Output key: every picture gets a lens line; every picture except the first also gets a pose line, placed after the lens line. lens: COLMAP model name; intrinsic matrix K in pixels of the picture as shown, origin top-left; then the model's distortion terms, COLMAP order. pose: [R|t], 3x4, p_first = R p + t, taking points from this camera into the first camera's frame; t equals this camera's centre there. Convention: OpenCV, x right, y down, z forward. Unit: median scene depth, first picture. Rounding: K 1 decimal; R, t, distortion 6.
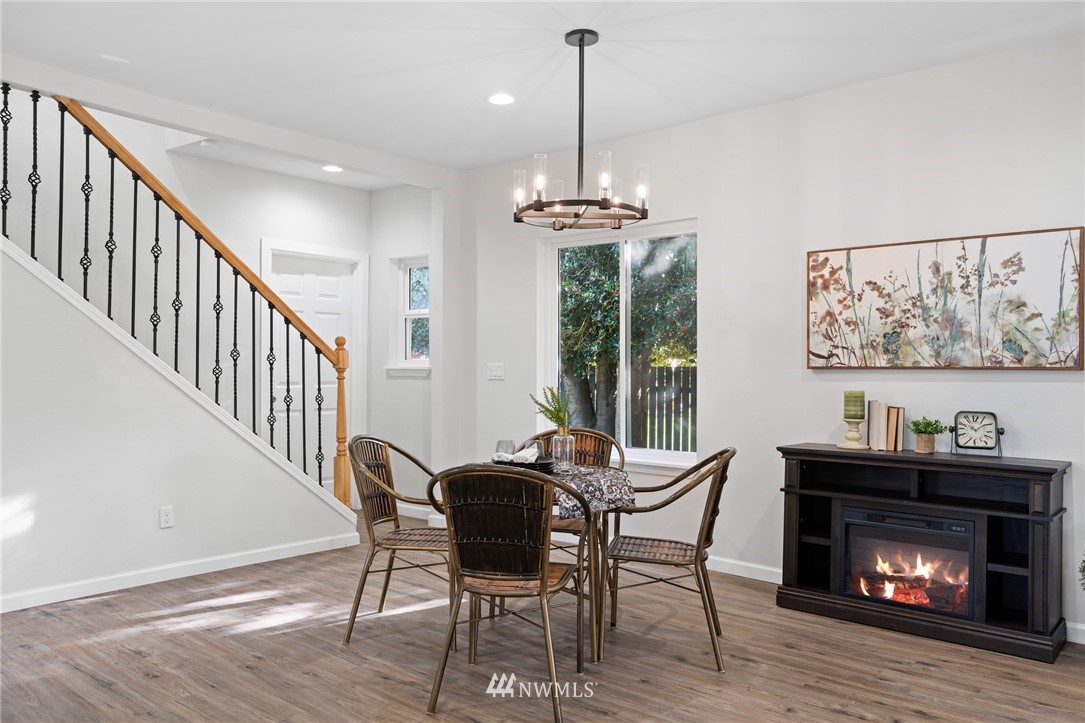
lens RADIAL K [[813.4, 0, 542.5], [0, 813.4, 361.5], [0, 0, 1]] dist [0.022474, 0.000131]
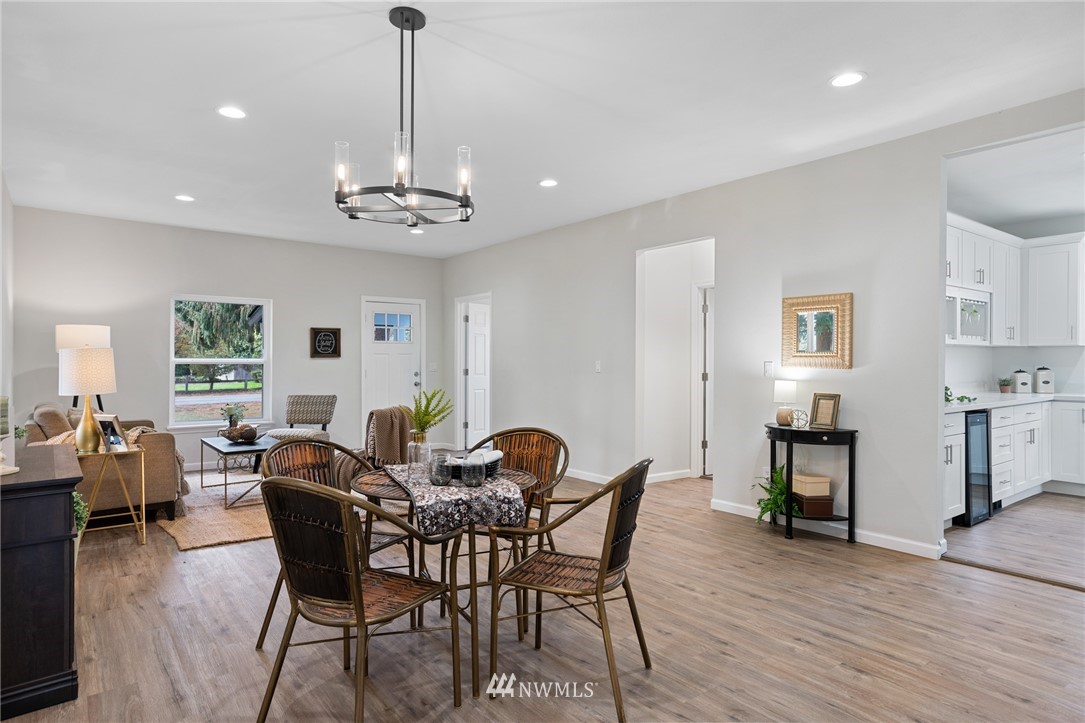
lens RADIAL K [[619.7, 0, 542.5], [0, 619.7, 361.5], [0, 0, 1]] dist [0.004920, 0.000765]
pose [[-0.976536, -0.010482, 0.215099, -0.248278], [-0.011102, 0.999937, -0.001674, -0.001354], [-0.215068, -0.004023, -0.976591, 1.573645]]
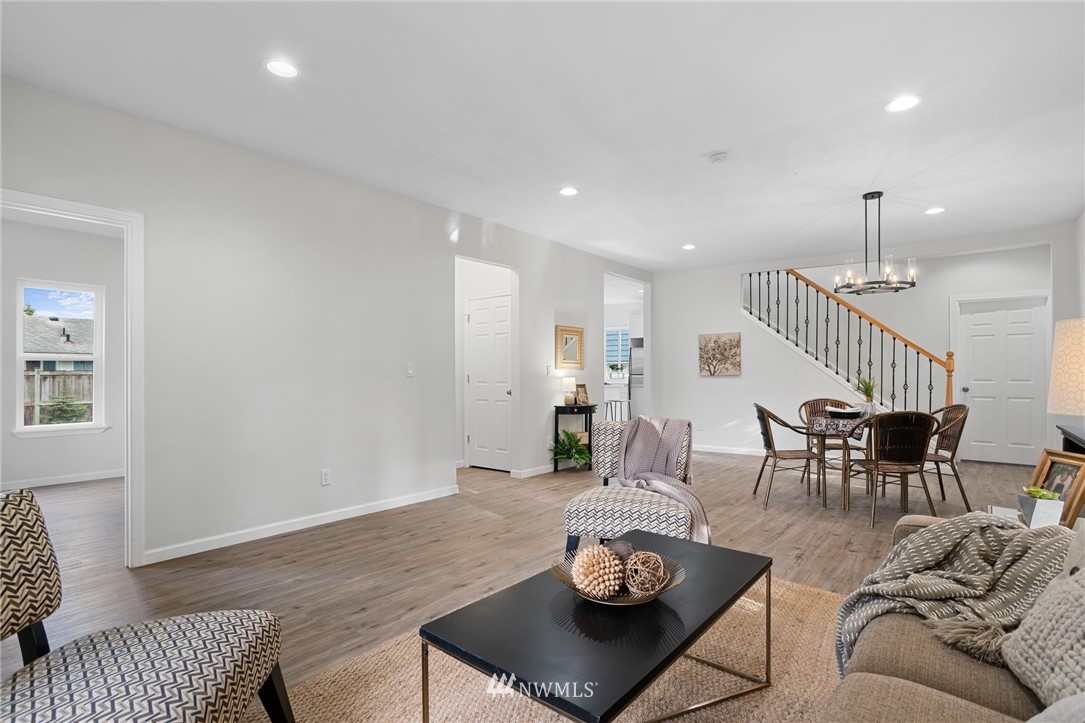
lens RADIAL K [[528.8, 0, 542.5], [0, 528.8, 361.5], [0, 0, 1]] dist [-0.021600, 0.000080]
pose [[0.011659, -0.029266, -0.999504, 1.200497], [0.005309, 0.999559, -0.029206, 0.025629], [0.999918, -0.004966, 0.011809, 0.200819]]
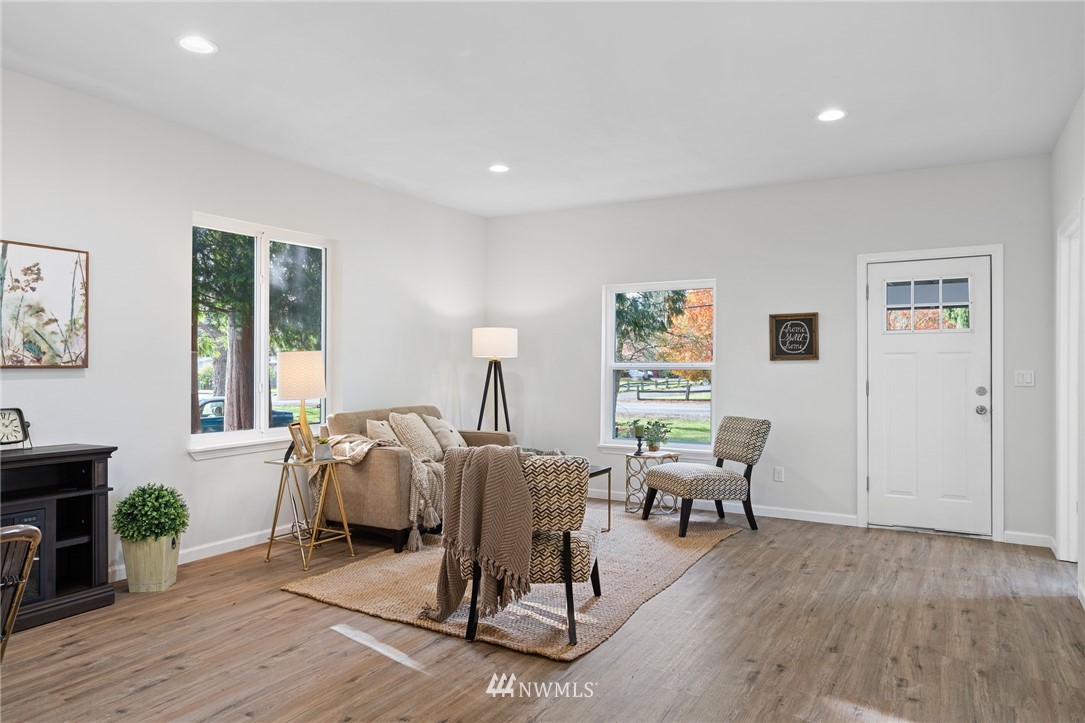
lens RADIAL K [[704.8, 0, 542.5], [0, 704.8, 361.5], [0, 0, 1]] dist [0.000728, 0.000874]
pose [[-0.174406, -0.004930, 0.984661, -0.481986], [-0.008073, 0.999961, 0.003577, -0.008022], [-0.984641, -0.007326, -0.174439, 0.486941]]
